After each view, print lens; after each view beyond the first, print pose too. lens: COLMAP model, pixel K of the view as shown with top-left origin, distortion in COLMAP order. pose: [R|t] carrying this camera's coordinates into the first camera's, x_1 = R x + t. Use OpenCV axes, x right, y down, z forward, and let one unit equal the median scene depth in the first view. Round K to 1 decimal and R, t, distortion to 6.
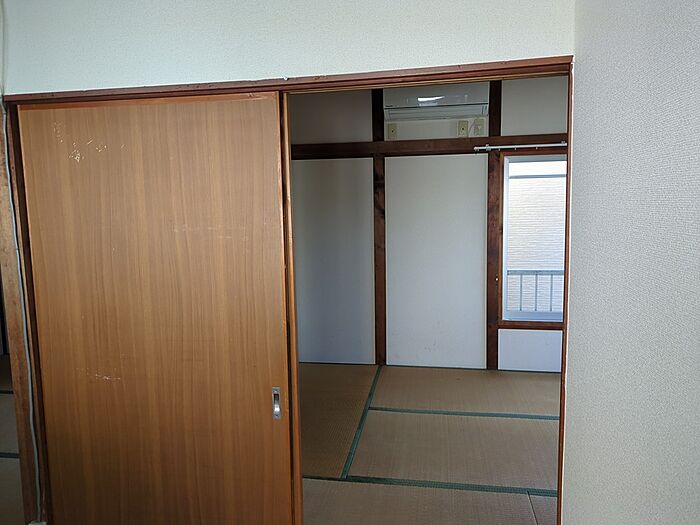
lens RADIAL K [[522.3, 0, 344.6], [0, 522.3, 267.1], [0, 0, 1]] dist [0.038690, -0.034537]
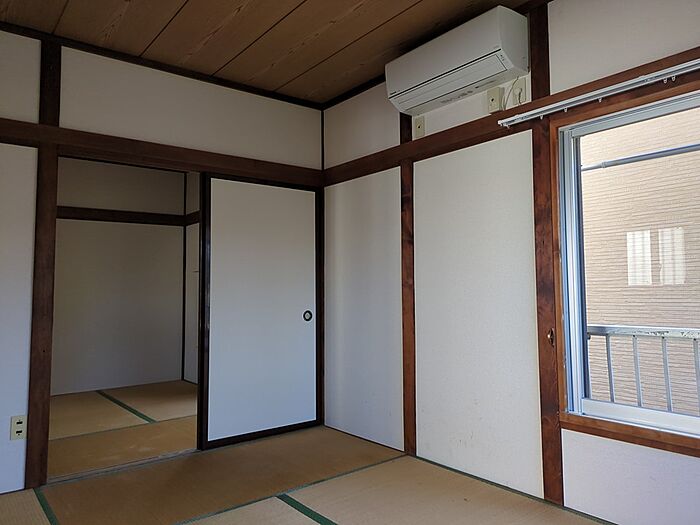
lens RADIAL K [[522.3, 0, 345.2], [0, 522.3, 259.3], [0, 0, 1]] dist [0.038690, -0.034537]
pose [[0.741486, -0.029428, -0.670322, 0.505611], [-0.093920, 0.984650, -0.147119, 0.045588], [0.664362, 0.172043, 0.727340, 0.416549]]
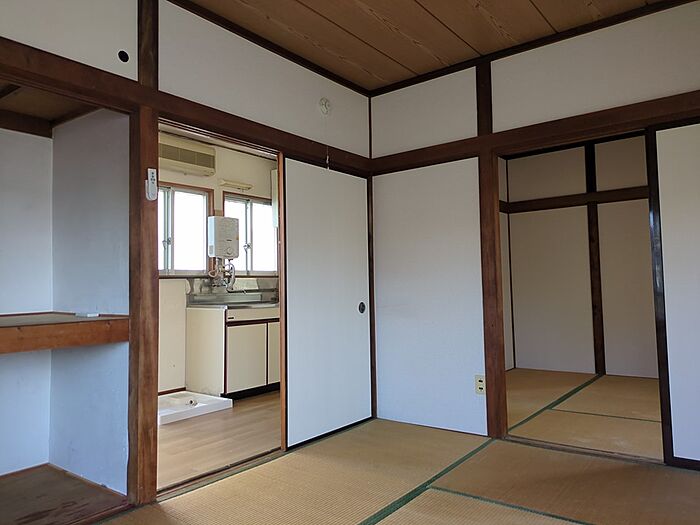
lens RADIAL K [[522.3, 0, 348.6], [0, 522.3, 255.1], [0, 0, 1]] dist [0.038690, -0.034537]
pose [[-0.463022, -0.009587, -0.886295, 0.572149], [-0.078400, 0.996465, 0.030179, -0.012845], [0.882872, 0.083459, -0.462137, 0.820815]]
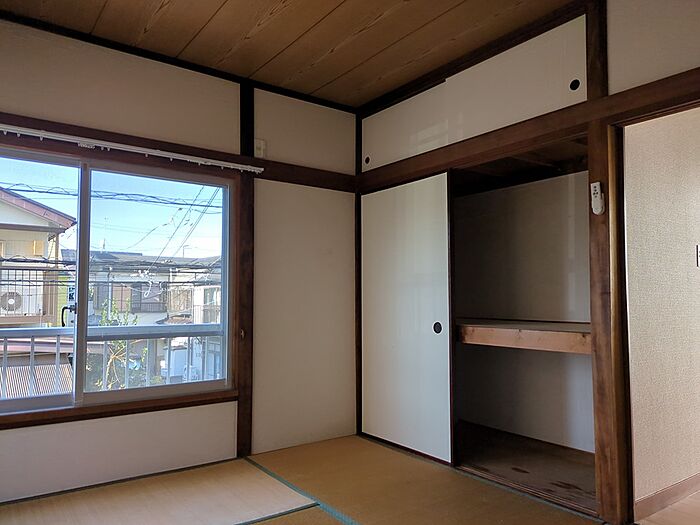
lens RADIAL K [[522.3, 0, 351.2], [0, 522.3, 275.6], [0, 0, 1]] dist [0.038690, -0.034537]
pose [[-0.715121, 0.056691, 0.696698, -0.024800], [0.101169, 0.994605, 0.022912, -0.012880], [-0.691641, 0.086870, -0.716998, 0.950429]]
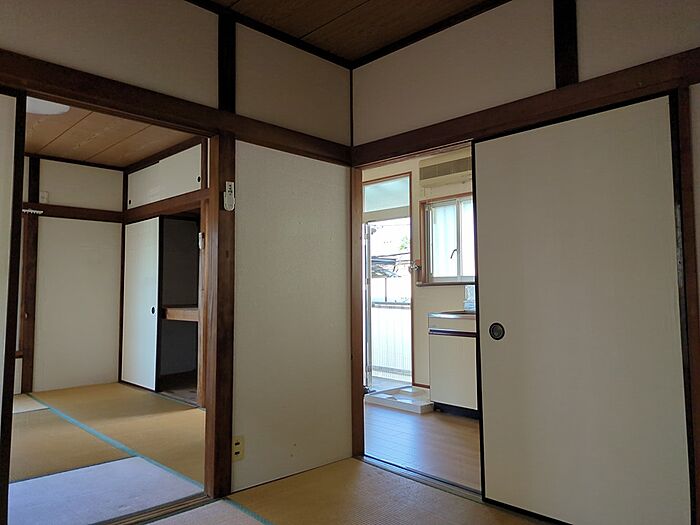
lens RADIAL K [[522.3, 0, 351.6], [0, 522.3, 258.5], [0, 0, 1]] dist [0.038690, -0.034537]
pose [[-0.803771, 0.064610, 0.591420, -0.705074], [0.094836, 0.995289, 0.020157, -0.011834], [-0.587331, 0.072290, -0.806112, 1.050647]]
